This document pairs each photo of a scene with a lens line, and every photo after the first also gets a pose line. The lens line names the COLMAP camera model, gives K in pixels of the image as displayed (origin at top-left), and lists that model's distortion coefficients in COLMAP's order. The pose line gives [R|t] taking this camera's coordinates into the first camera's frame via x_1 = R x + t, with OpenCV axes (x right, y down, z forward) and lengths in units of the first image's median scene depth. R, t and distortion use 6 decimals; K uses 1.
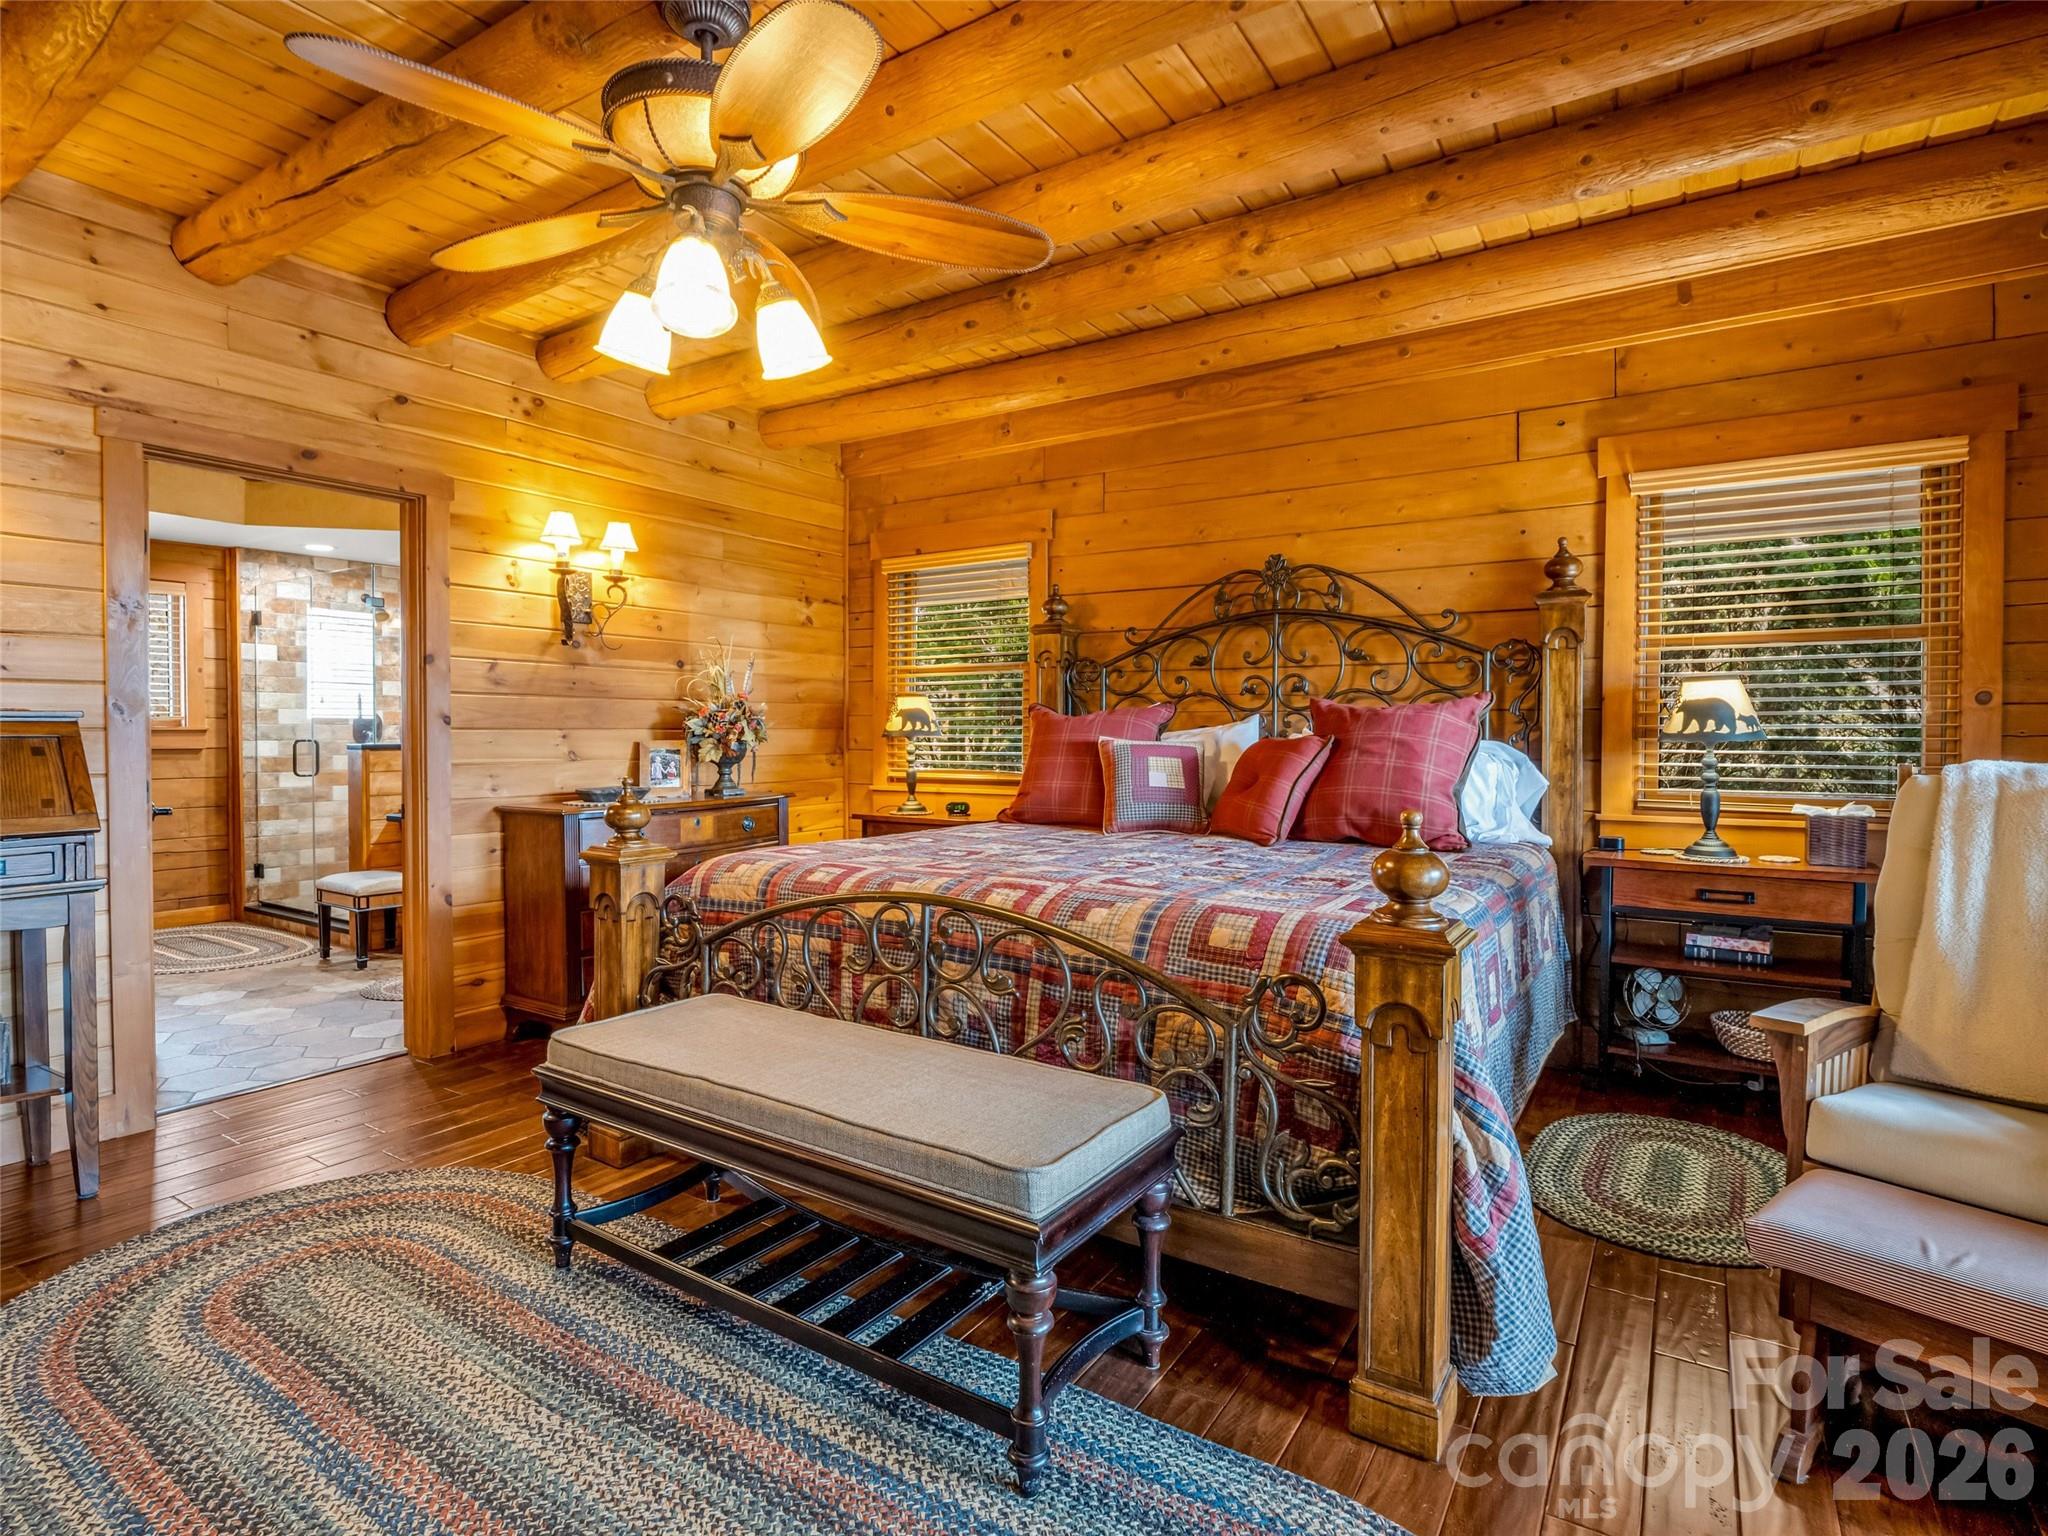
lens RADIAL K [[1024.0, 0, 1029.1], [0, 1024.0, 755.2], [0, 0, 1]] dist [-0.004663, -0.001084]
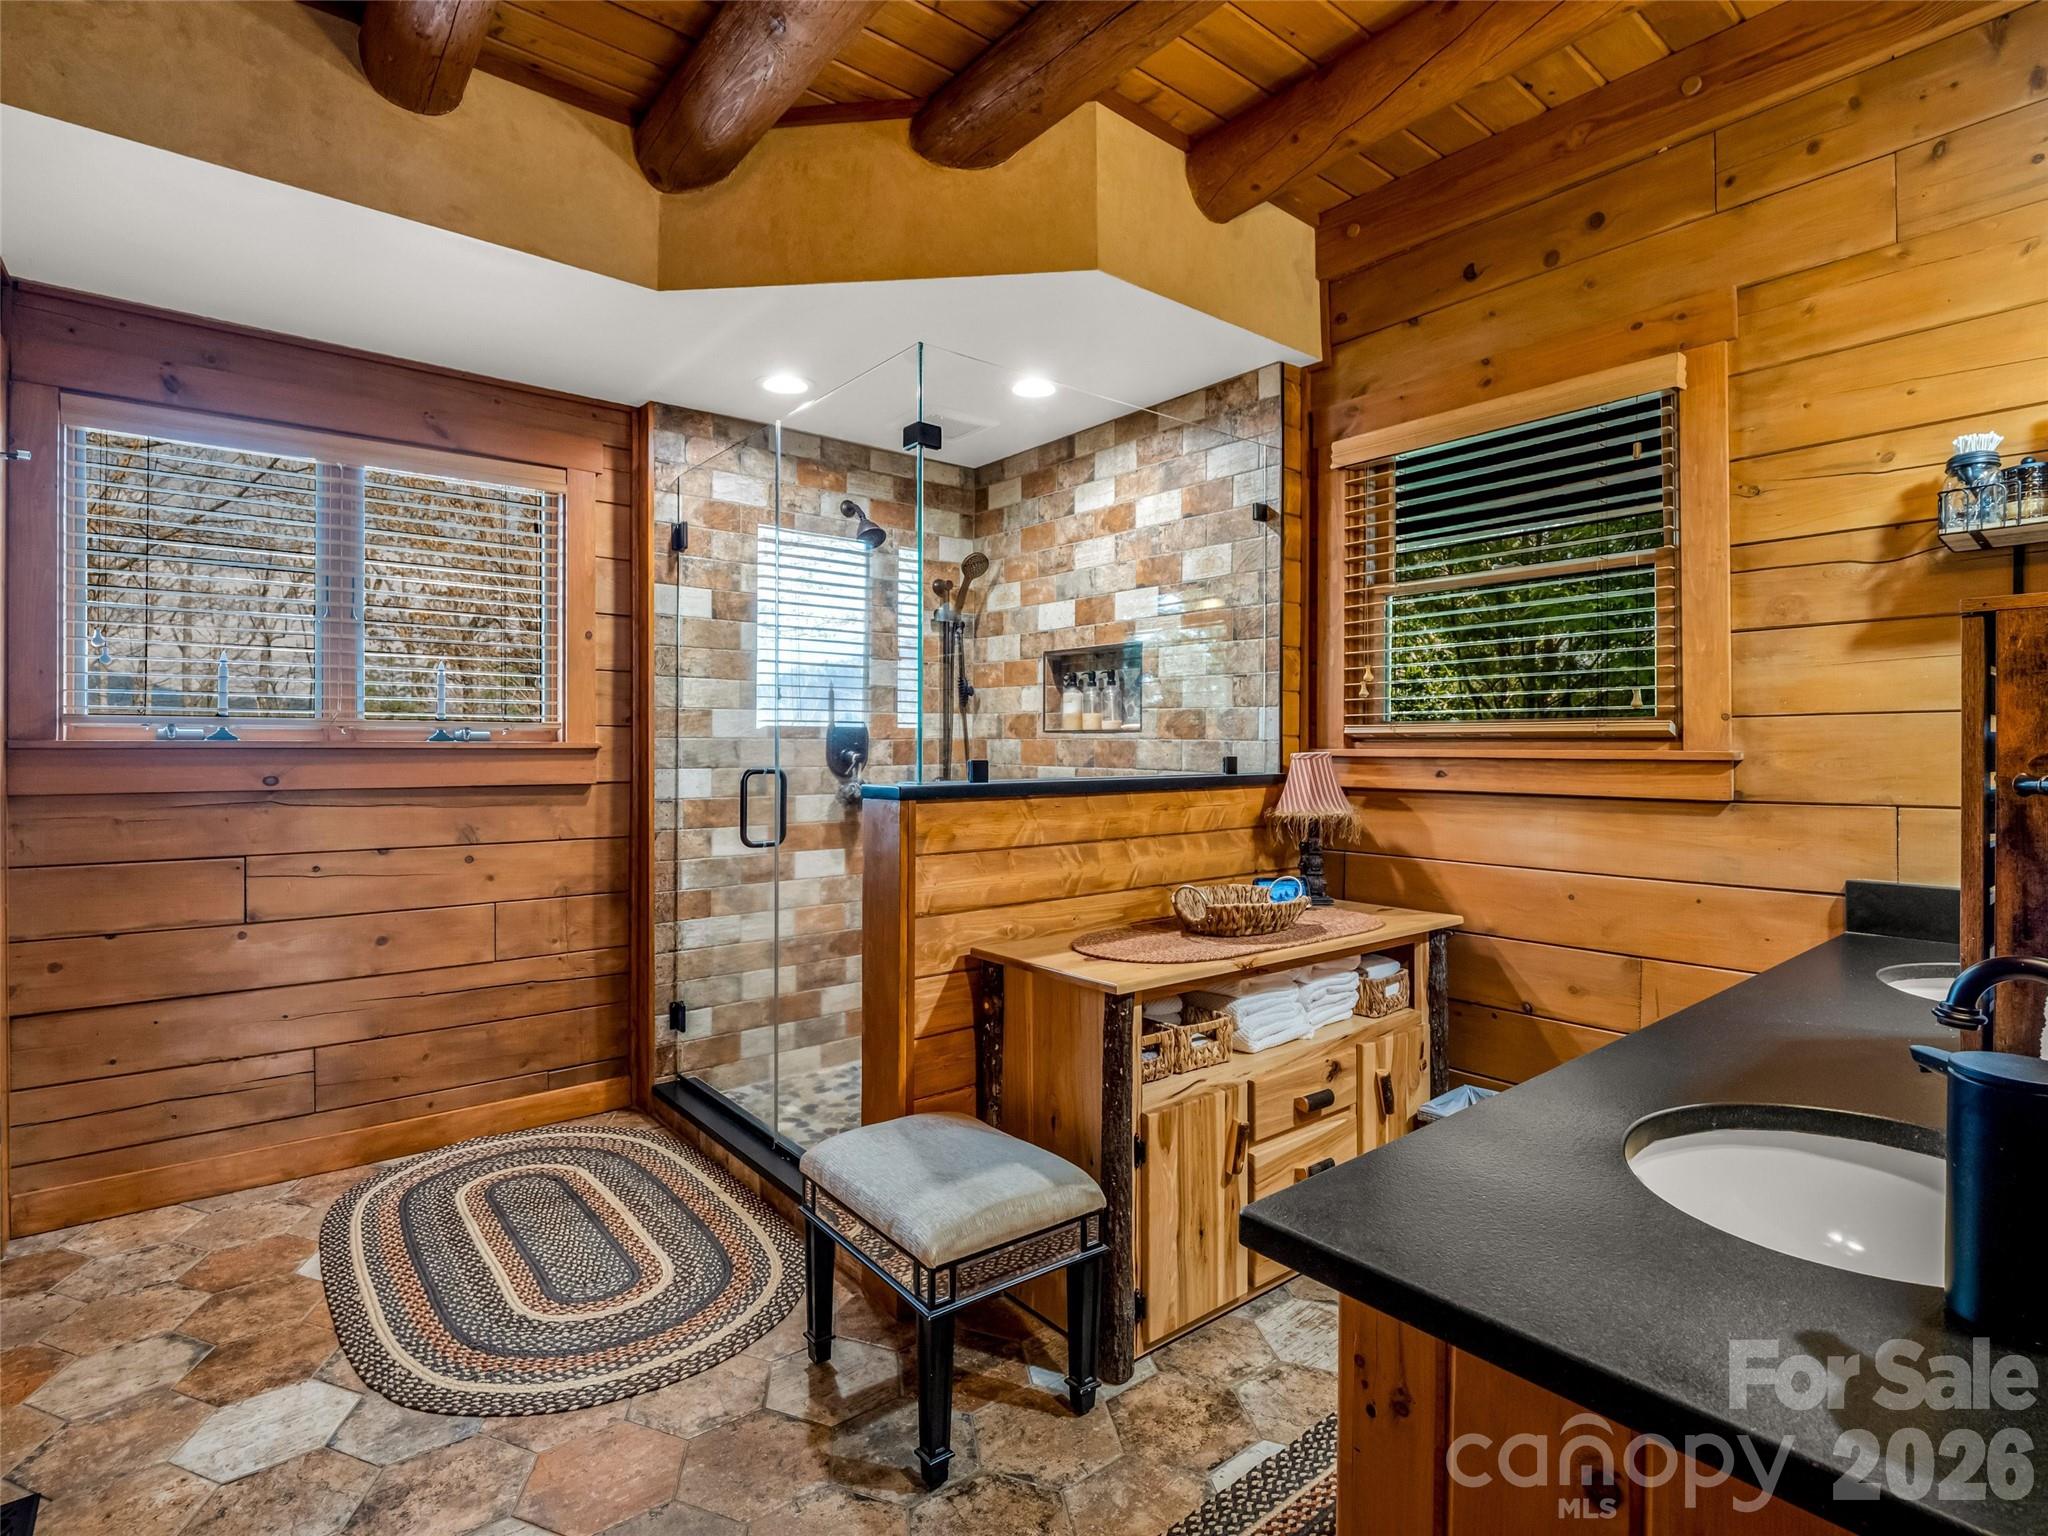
lens RADIAL K [[1024.0, 0, 1023.0], [0, 1024.0, 760.2], [0, 0, 1]] dist [-0.004663, -0.001084]
pose [[0.947097, 0.004353, -0.320917, -0.419376], [-0.008721, 0.999888, -0.012175, -0.013736], [0.320828, 0.014330, 0.947029, 0.558613]]
